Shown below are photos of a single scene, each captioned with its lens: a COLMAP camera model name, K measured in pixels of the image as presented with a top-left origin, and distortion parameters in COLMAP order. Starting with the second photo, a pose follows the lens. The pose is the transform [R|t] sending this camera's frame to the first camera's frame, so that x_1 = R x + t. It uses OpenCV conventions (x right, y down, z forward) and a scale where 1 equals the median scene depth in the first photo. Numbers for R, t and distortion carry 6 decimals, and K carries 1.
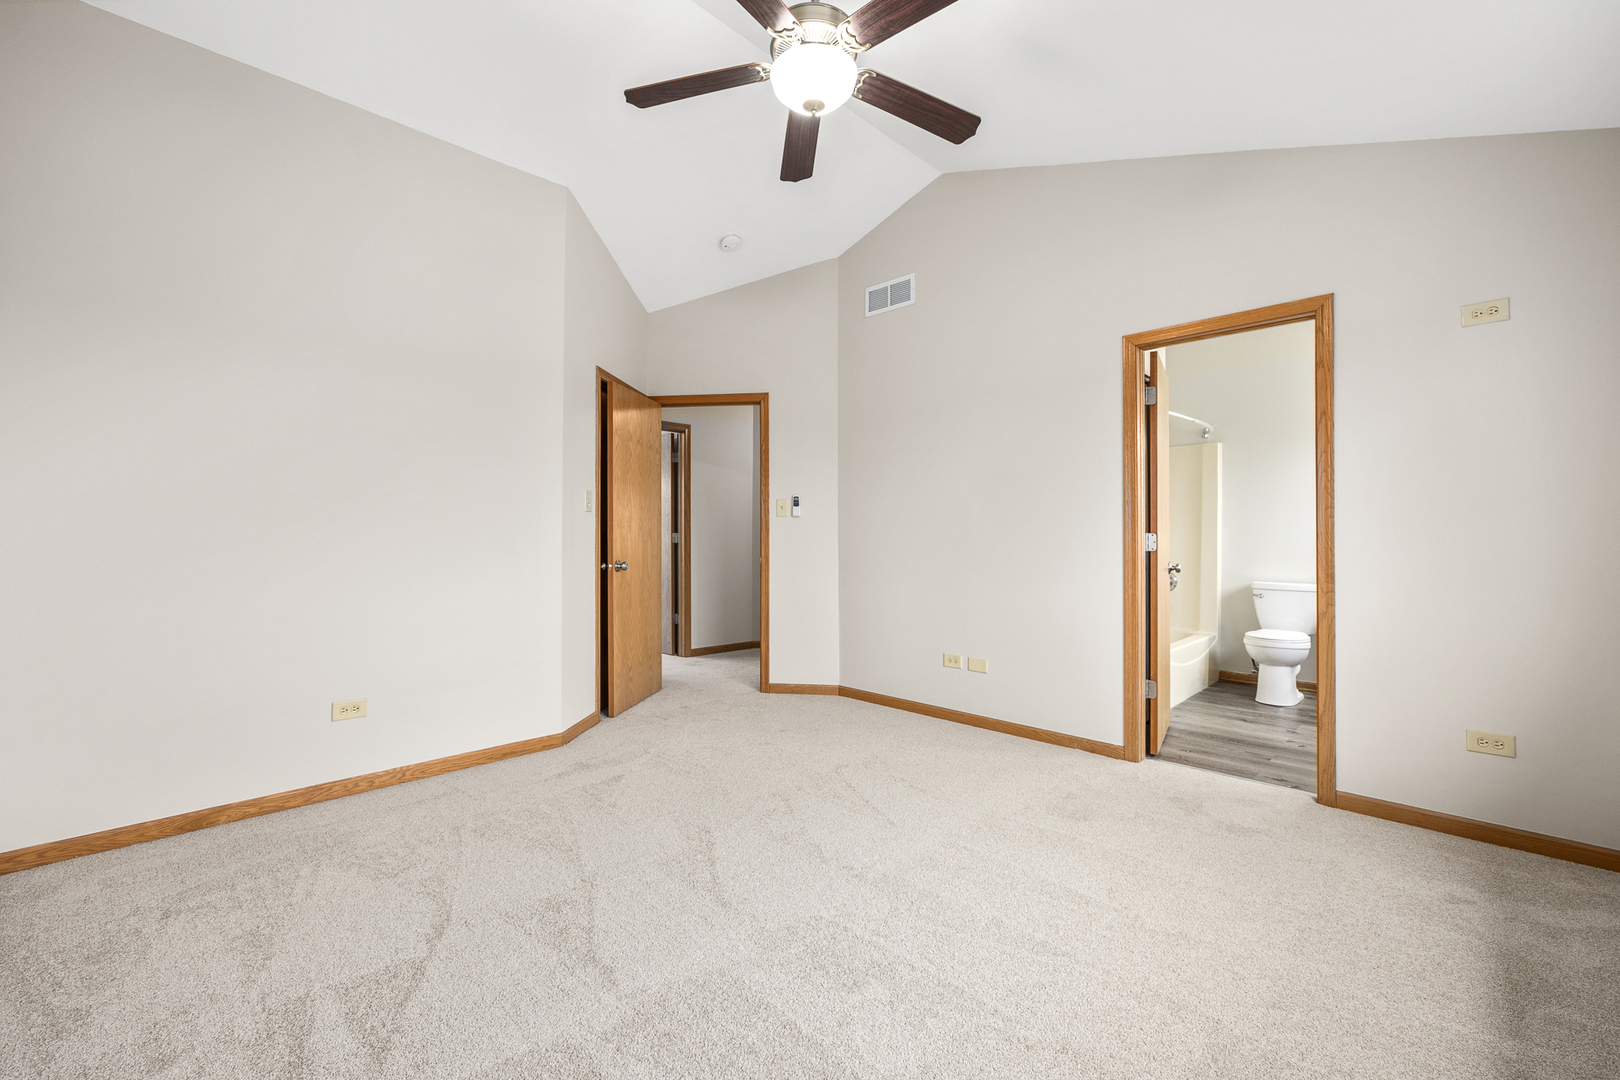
lens RADIAL K [[662.2, 0, 810.8], [0, 662.2, 534.1], [0, 0, 1]] dist [-0.000816, -0.000062]
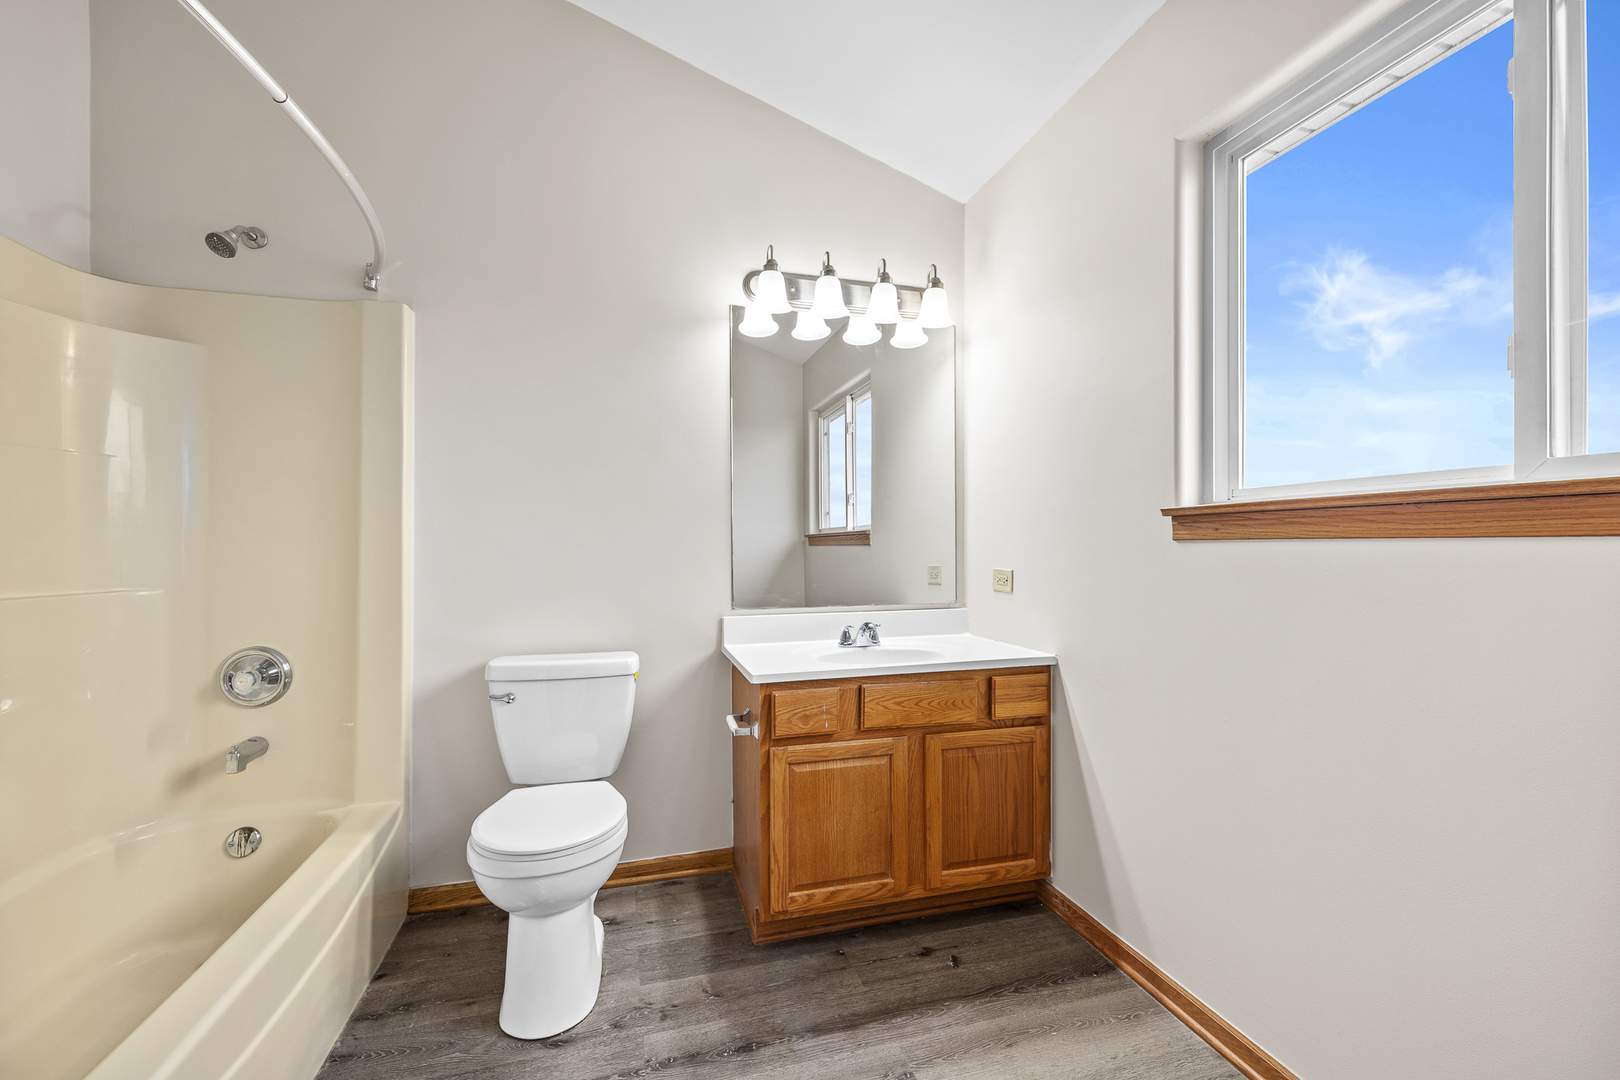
lens RADIAL K [[662.2, 0, 810.2], [0, 662.2, 536.5], [0, 0, 1]] dist [-0.000816, -0.000062]
pose [[0.484609, 0.000787, 0.874730, 0.401236], [0.003095, 0.999992, -0.002615, -0.001074], [-0.874725, 0.003974, 0.484603, 0.619416]]
